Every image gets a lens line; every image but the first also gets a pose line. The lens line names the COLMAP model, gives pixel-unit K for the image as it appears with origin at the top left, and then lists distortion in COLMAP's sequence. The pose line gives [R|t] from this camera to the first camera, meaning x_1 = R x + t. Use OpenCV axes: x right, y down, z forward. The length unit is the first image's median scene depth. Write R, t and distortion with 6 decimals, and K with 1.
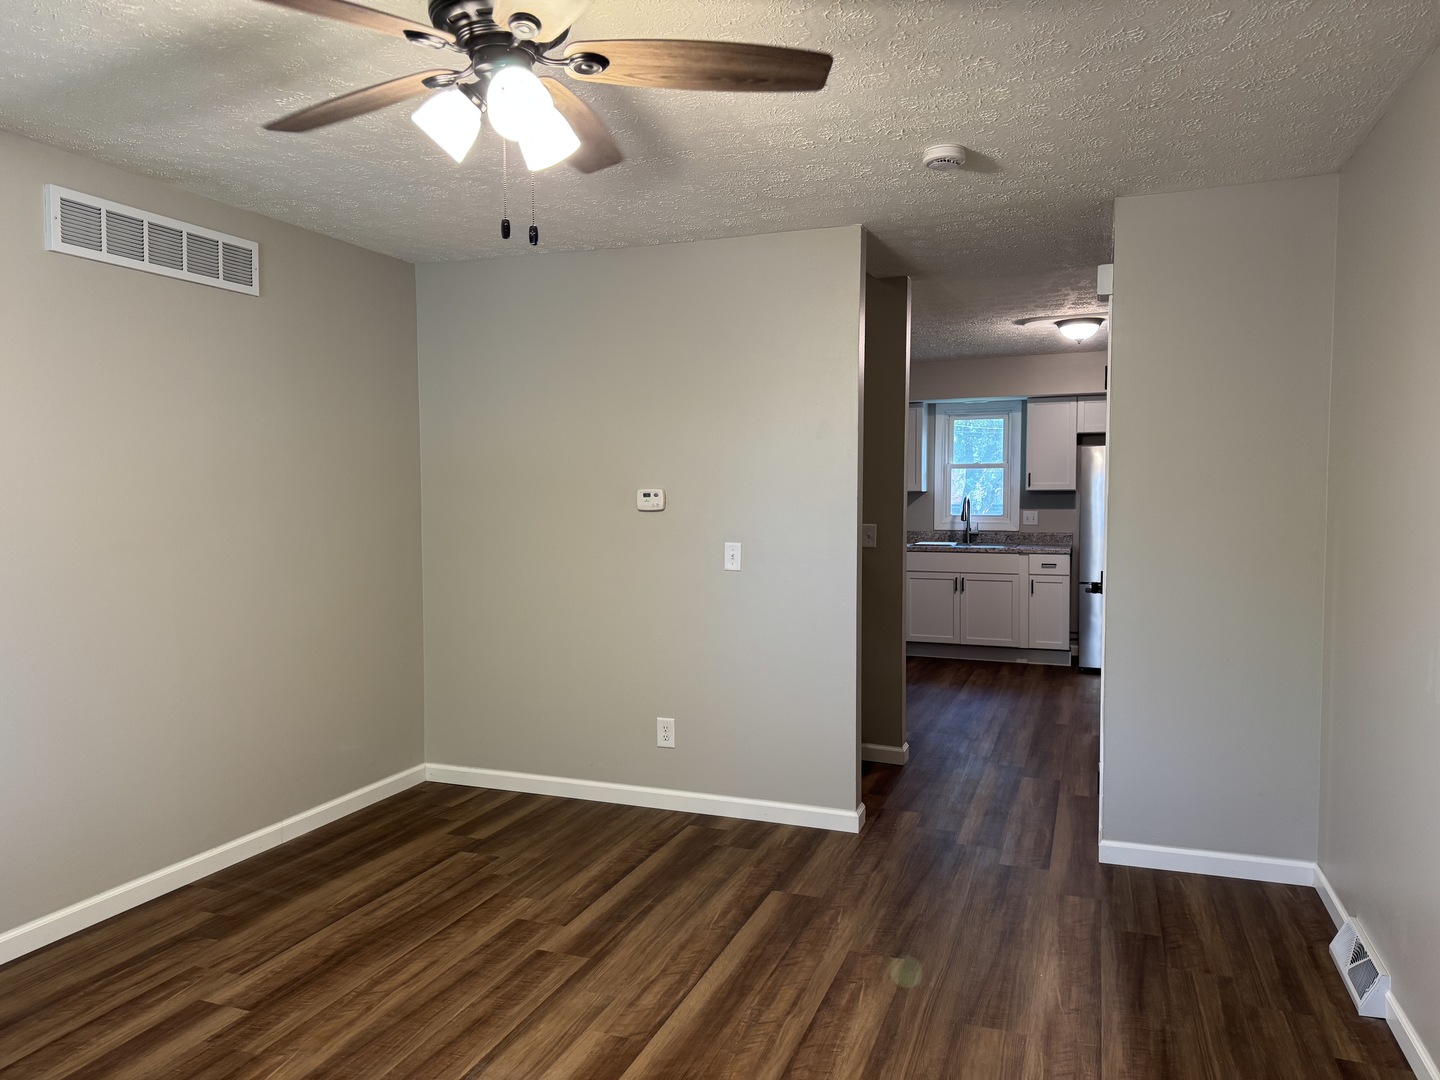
lens RADIAL K [[1004.5, 0, 717.0], [0, 1004.5, 534.4], [0, 0, 1]] dist [0.086829, 0.000466]
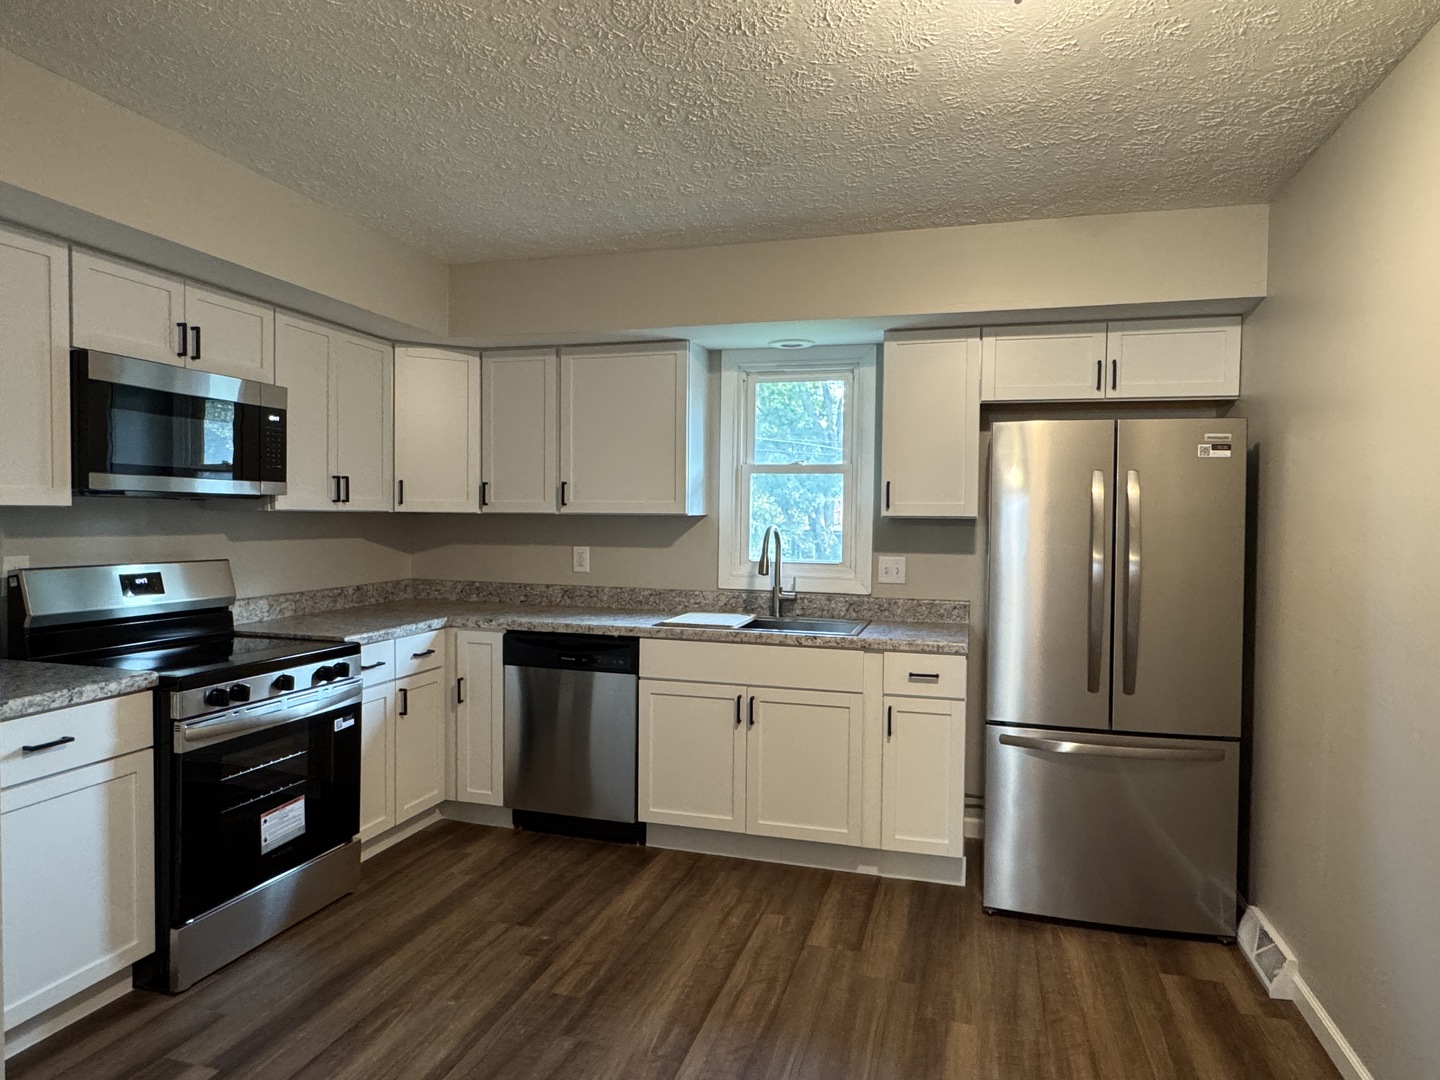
lens RADIAL K [[882.9, 0, 721.8], [0, 882.9, 542.8], [0, 0, 1]] dist [-0.002583, 0.001449]
pose [[0.996762, 0.009758, 0.079810, 0.186494], [-0.008946, 0.999905, -0.010524, -0.024625], [-0.079905, 0.009776, 0.996755, 0.556664]]
